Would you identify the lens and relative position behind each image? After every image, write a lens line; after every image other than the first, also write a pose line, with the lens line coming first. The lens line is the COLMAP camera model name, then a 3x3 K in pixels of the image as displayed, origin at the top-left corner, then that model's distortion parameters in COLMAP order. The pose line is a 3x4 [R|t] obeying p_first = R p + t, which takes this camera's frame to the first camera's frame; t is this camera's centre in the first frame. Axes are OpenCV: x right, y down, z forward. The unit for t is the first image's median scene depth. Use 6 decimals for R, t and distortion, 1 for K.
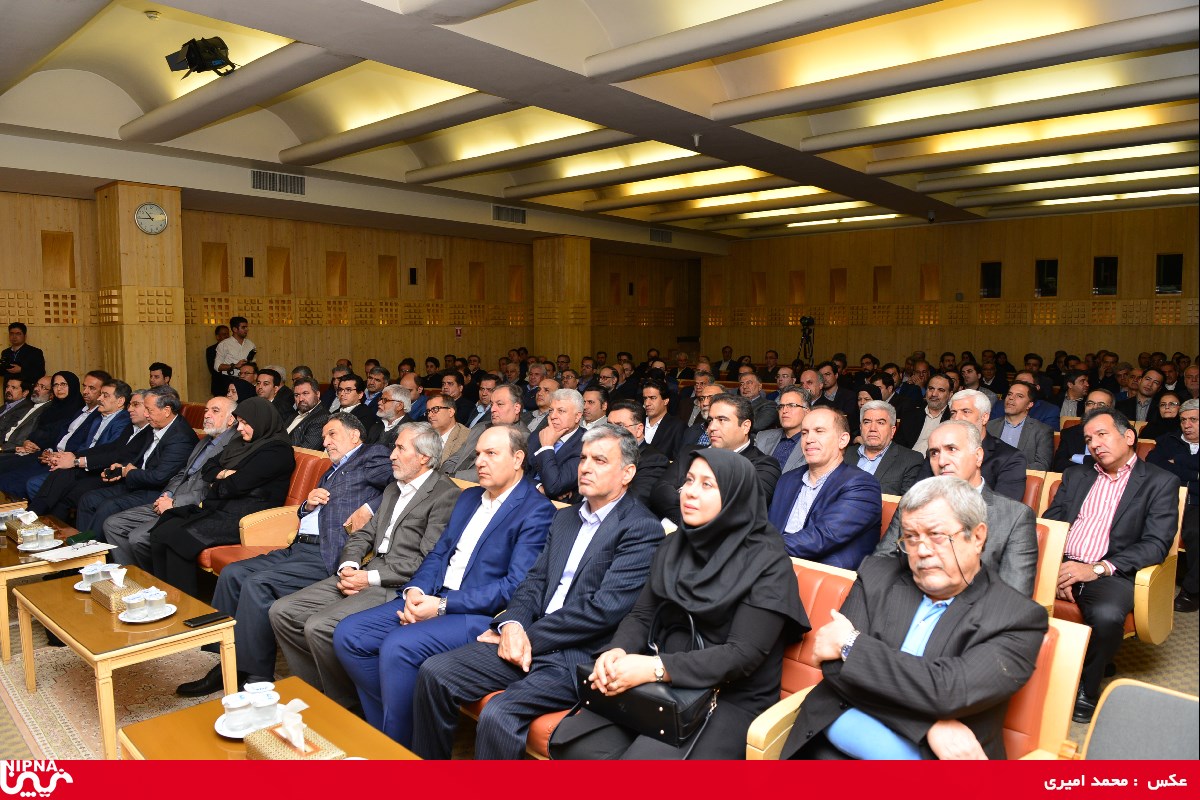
lens RADIAL K [[832.3, 0, 600.0], [0, 832.3, 400.0], [0, 0, 1]] dist [-0.053397, 0.000129]
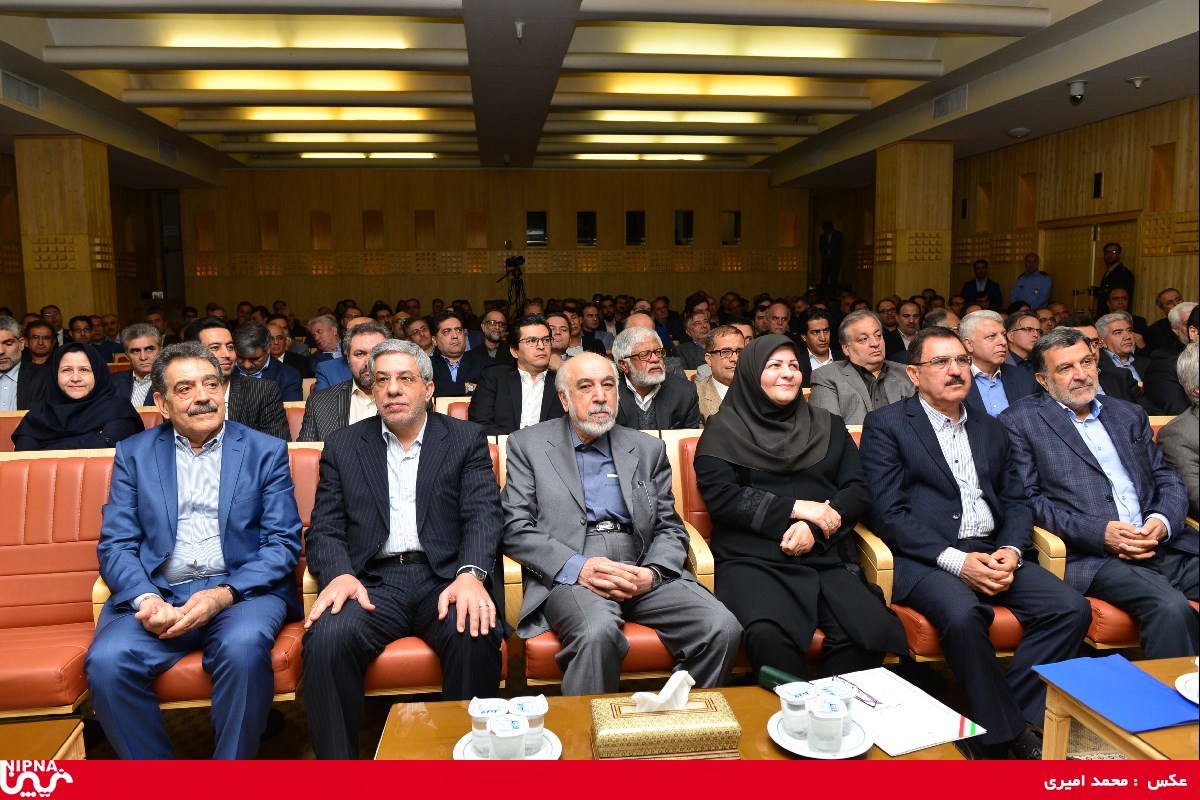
lens RADIAL K [[834.0, 0, 600.0], [0, 834.0, 400.0], [0, 0, 1]] dist [0.001387, 0.000298]
pose [[0.663852, -0.112410, 0.739368, -0.254395], [0.070791, 0.993645, 0.087508, -0.018041], [-0.744506, -0.005752, 0.667591, 0.230562]]
